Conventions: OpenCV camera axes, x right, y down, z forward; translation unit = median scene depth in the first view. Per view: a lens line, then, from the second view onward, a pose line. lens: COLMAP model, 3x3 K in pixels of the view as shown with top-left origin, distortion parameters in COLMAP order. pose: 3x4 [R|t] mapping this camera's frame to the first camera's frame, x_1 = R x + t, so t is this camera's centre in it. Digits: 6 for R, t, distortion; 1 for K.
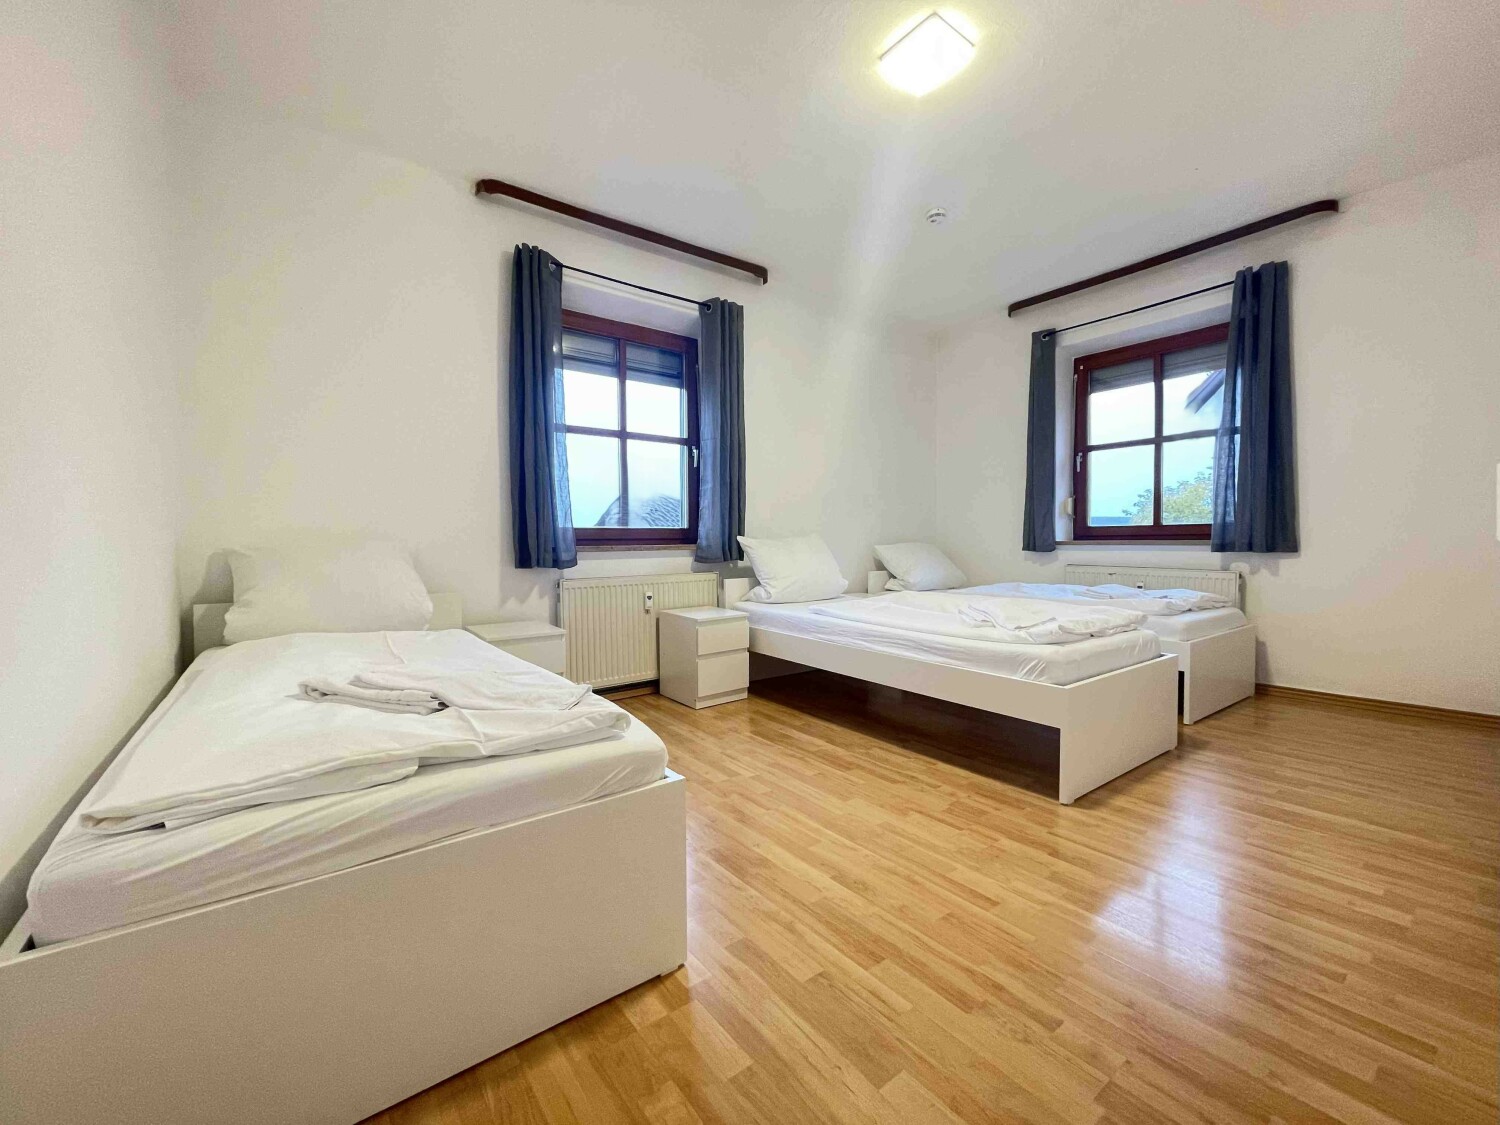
lens RADIAL K [[605.1, 0, 738.7], [0, 605.1, 559.5], [0, 0, 1]] dist [-0.001570, -0.000611]
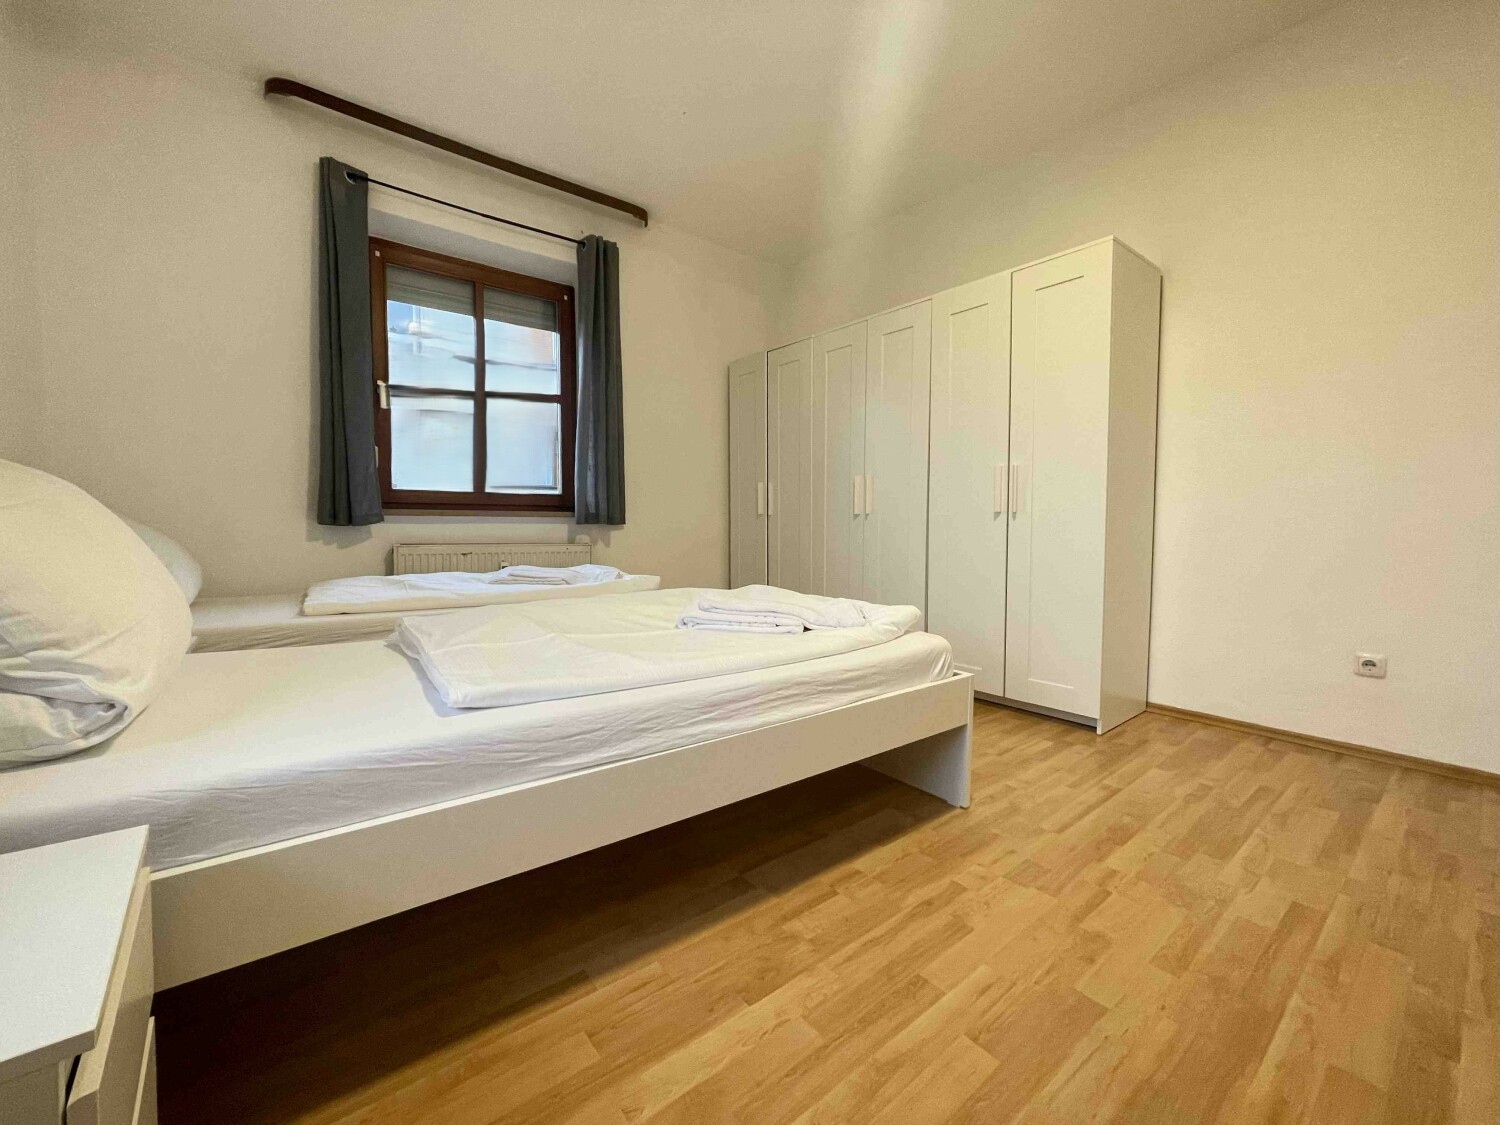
lens RADIAL K [[605.1, 0, 738.3], [0, 605.1, 560.4], [0, 0, 1]] dist [-0.001570, -0.000611]
pose [[-0.027952, -0.057631, 0.997947, -0.234851], [0.023493, 0.998023, 0.058293, -0.006447], [-0.999333, 0.025074, -0.026543, 1.042321]]
